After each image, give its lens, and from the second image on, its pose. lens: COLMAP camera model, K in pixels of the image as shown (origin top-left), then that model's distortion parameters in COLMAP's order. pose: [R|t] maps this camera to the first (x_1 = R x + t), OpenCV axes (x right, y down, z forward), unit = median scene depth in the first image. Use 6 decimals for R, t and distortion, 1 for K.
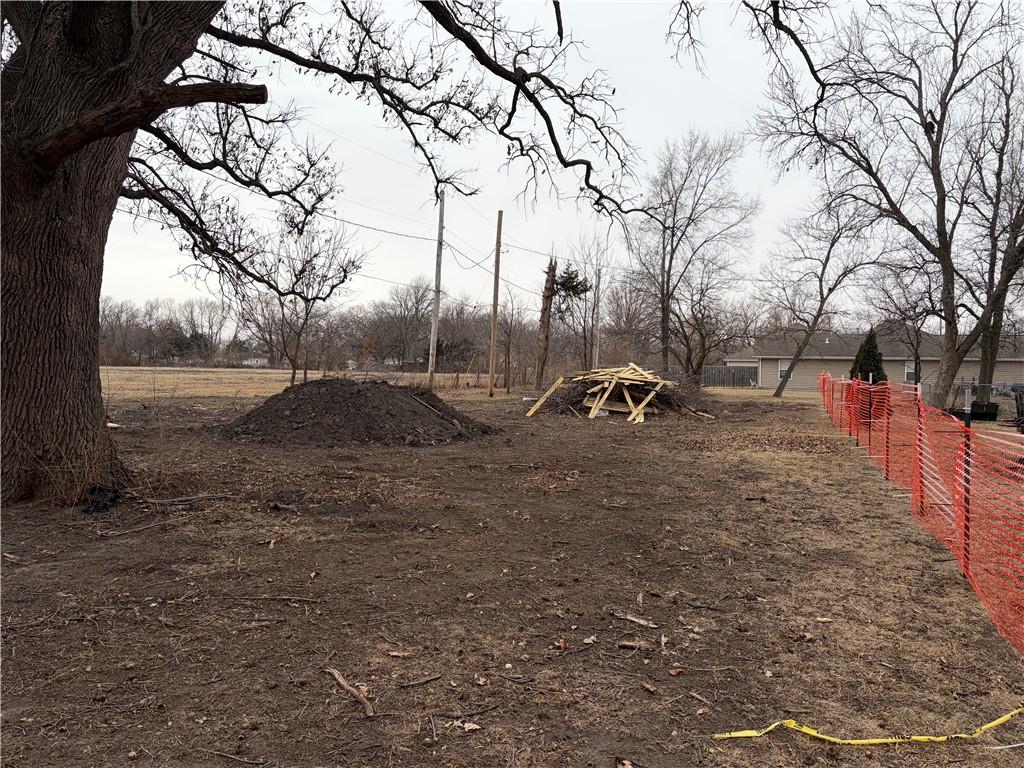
lens RADIAL K [[772.8, 0, 507.0], [0, 772.8, 384.3], [0, 0, 1]] dist [0.061946, -0.057742]
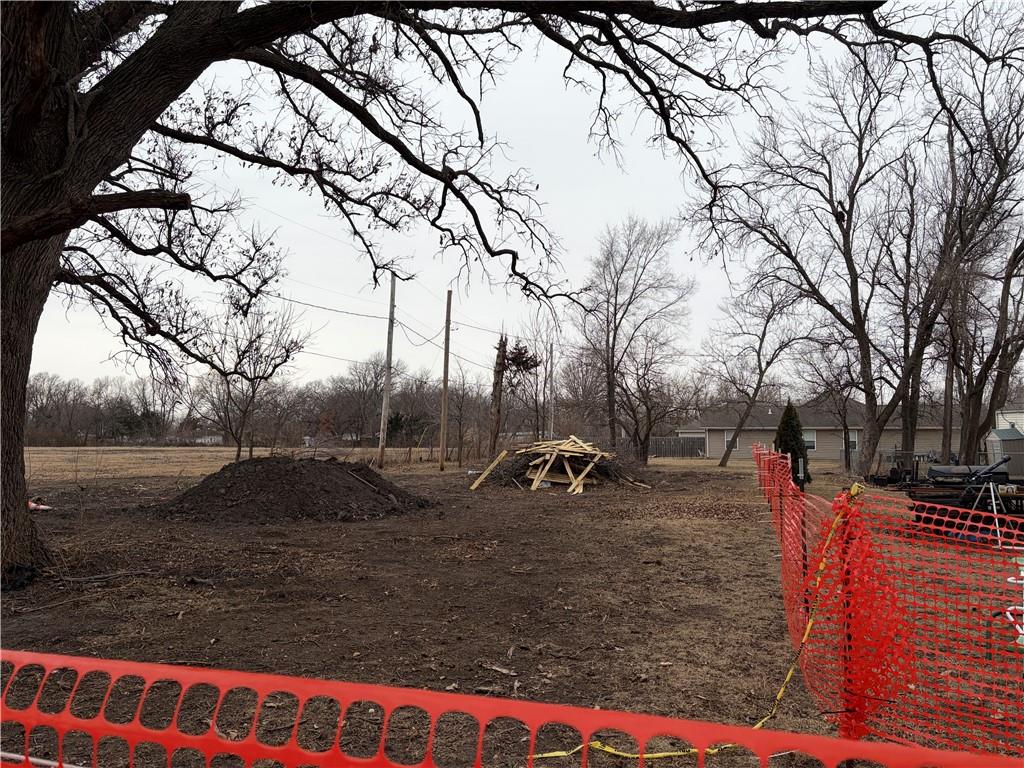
lens RADIAL K [[772.8, 0, 520.6], [0, 772.8, 386.9], [0, 0, 1]] dist [0.061946, -0.057742]
pose [[0.997805, -0.009999, 0.065468, 0.025694], [0.015894, 0.995800, -0.090164, -0.000526], [-0.064291, 0.091006, 0.993773, -0.032561]]
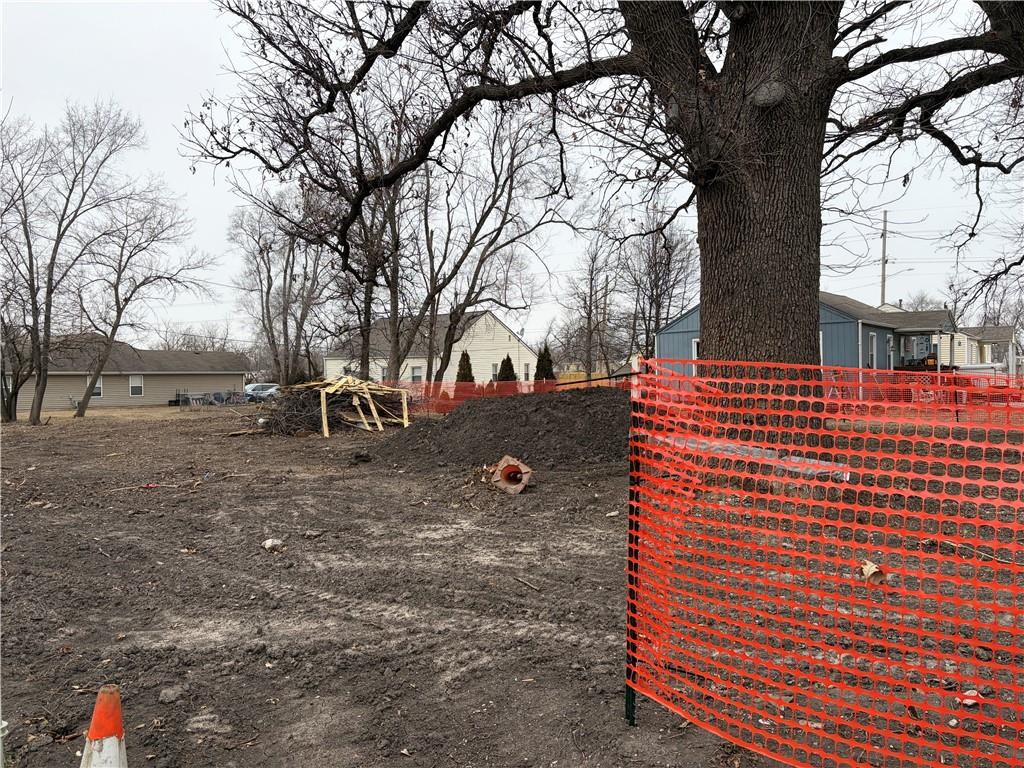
lens RADIAL K [[772.8, 0, 510.3], [0, 772.8, 382.6], [0, 0, 1]] dist [0.061946, -0.057742]
pose [[0.273323, -0.023006, 0.961647, -0.724515], [0.047004, 0.998839, 0.010536, -0.018032], [-0.960773, 0.042321, 0.274087, 0.571170]]
